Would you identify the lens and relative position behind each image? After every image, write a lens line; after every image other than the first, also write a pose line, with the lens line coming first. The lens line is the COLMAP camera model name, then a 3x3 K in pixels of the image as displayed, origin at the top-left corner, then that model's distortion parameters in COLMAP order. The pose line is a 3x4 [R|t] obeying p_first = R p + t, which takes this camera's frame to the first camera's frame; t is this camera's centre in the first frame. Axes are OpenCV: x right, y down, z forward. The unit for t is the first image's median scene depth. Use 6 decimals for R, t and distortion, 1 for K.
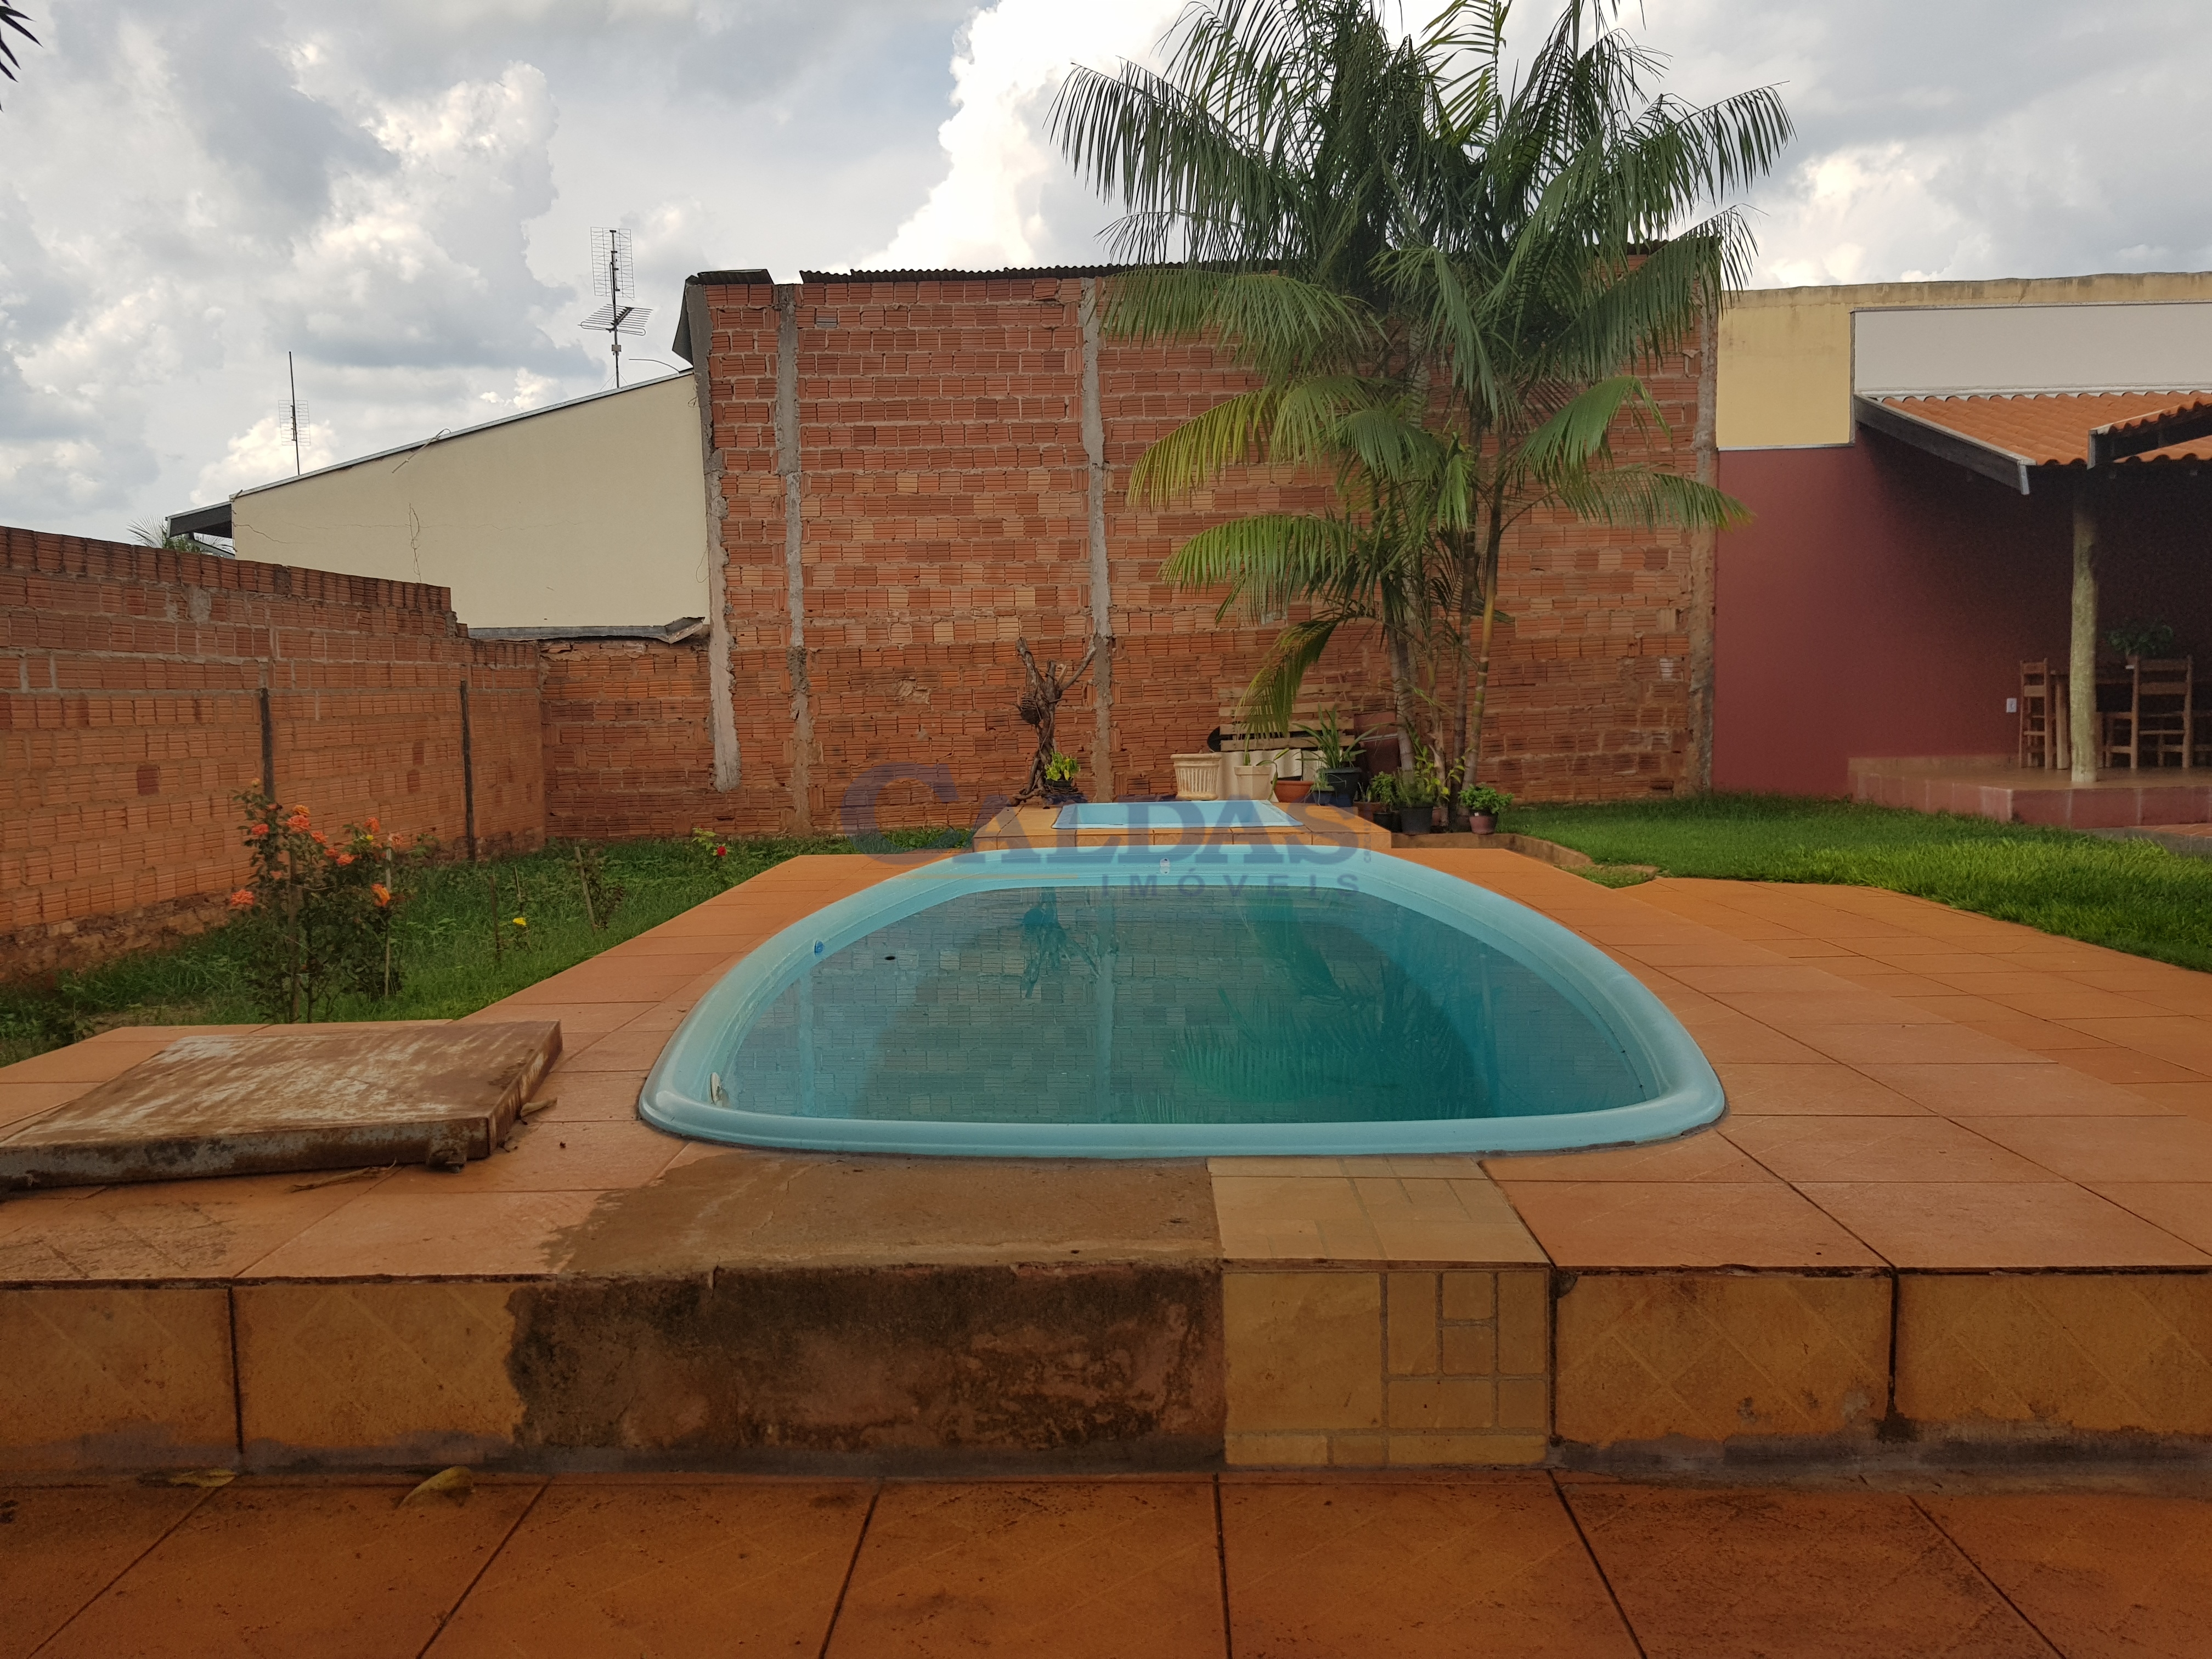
lens RADIAL K [[1720.1, 0, 1073.9], [0, 1720.1, 842.4], [0, 0, 1]] dist [0.102168, -0.183885]
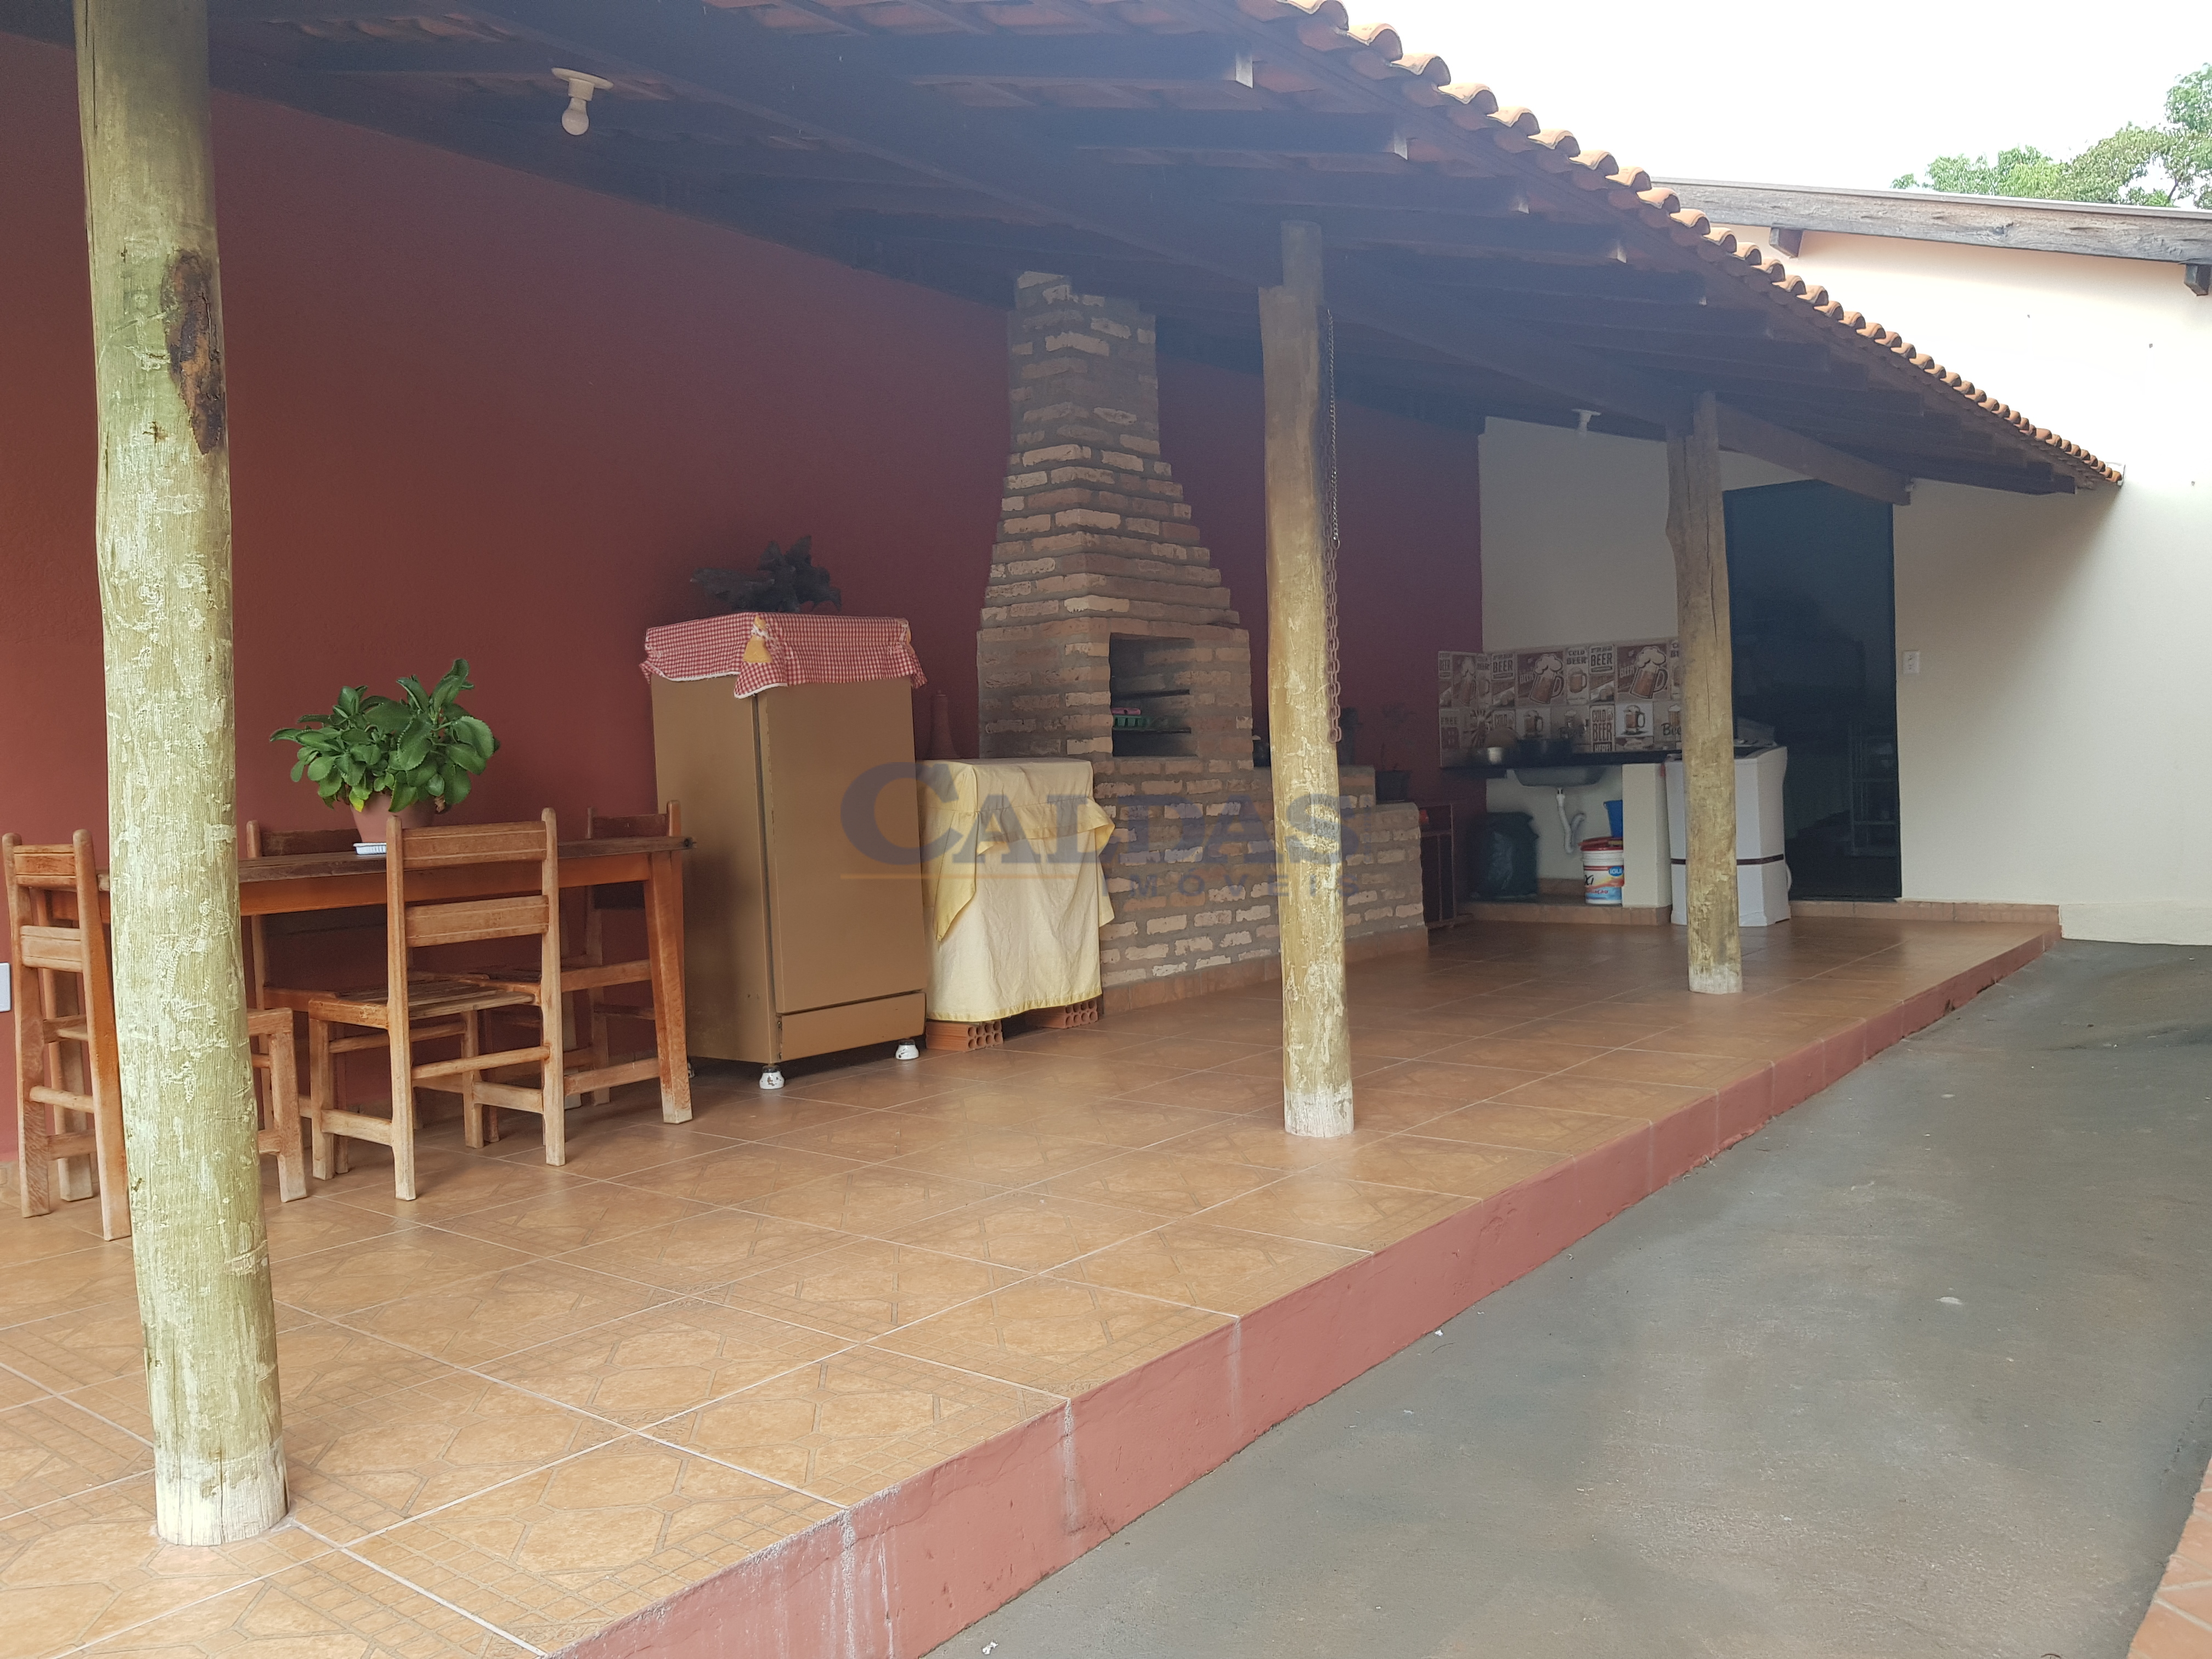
lens RADIAL K [[1736.8, 0, 1073.3], [0, 1736.8, 818.0], [0, 0, 1]] dist [0.071760, -0.134793]
pose [[0.578362, -0.018559, 0.815569, 0.403194], [0.083984, 0.995784, -0.036898, -0.080022], [-0.811445, 0.089835, 0.577482, 0.680958]]
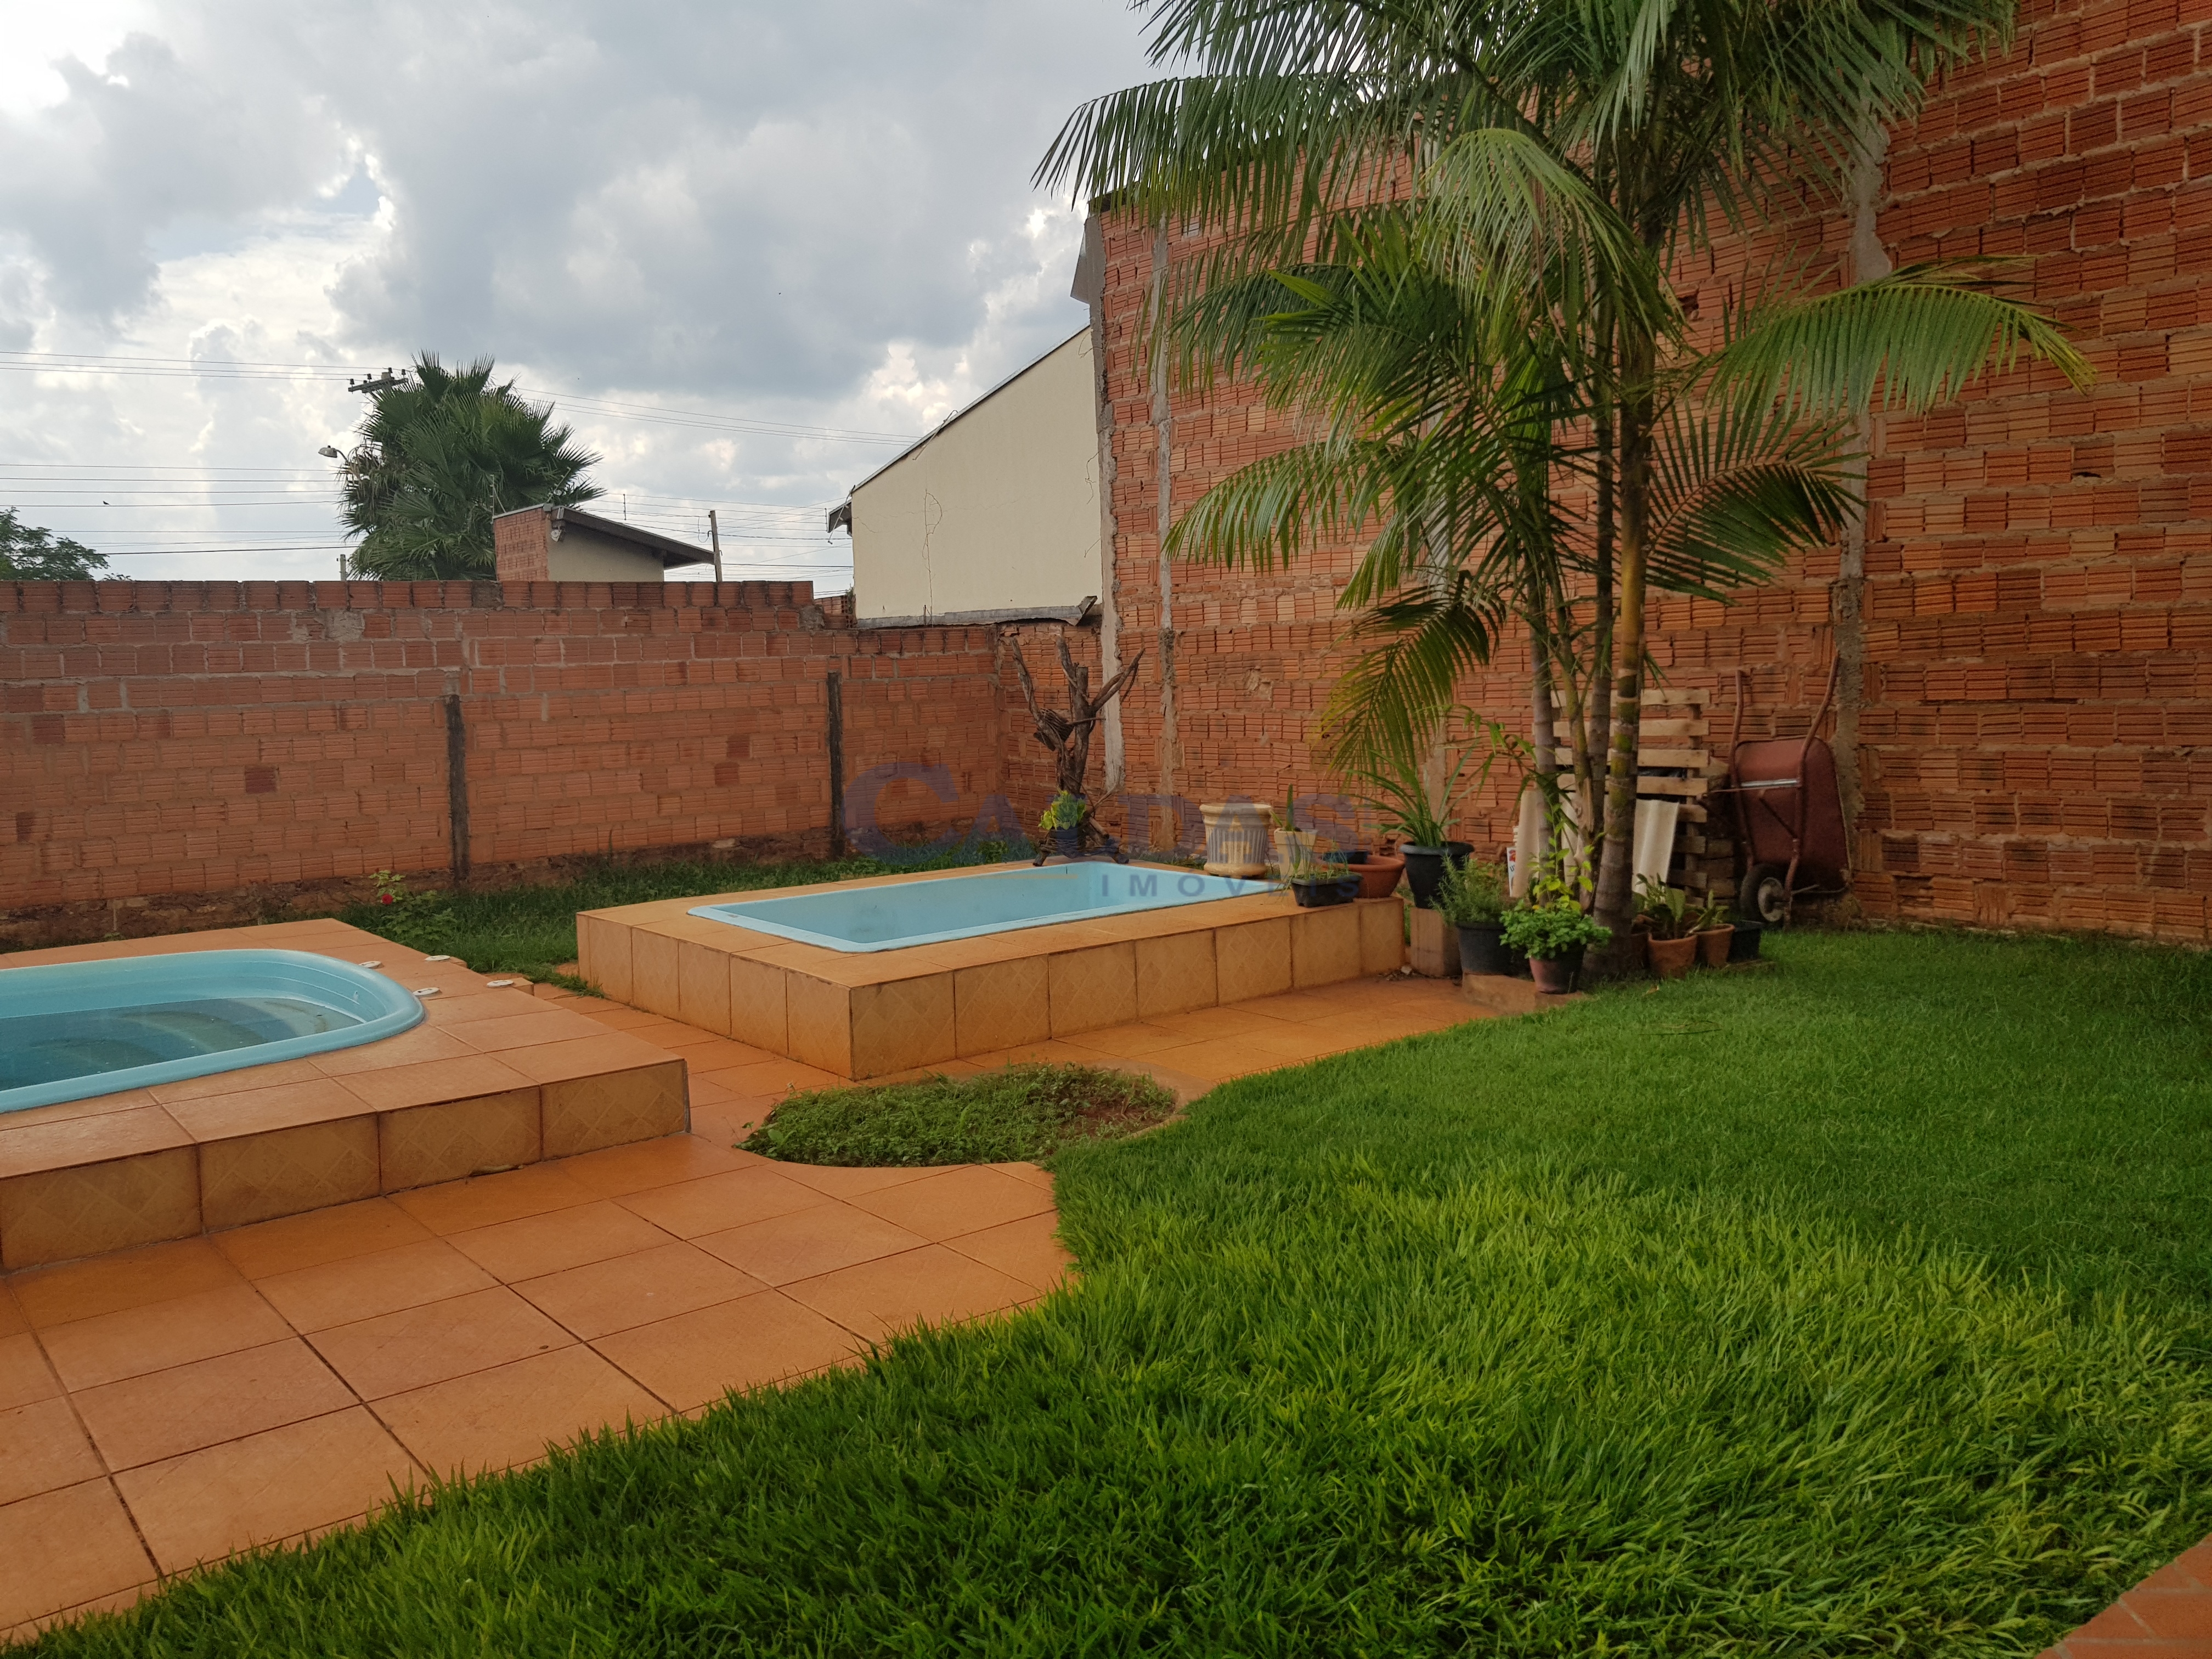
lens RADIAL K [[1704.3, 0, 1072.4], [0, 1704.3, 821.0], [0, 0, 1]] dist [0.071695, -0.126798]
pose [[0.637362, 0.082029, -0.766186, 0.470780], [-0.051231, 0.996629, 0.064084, -0.073293], [0.768859, -0.001592, 0.639416, 0.448619]]
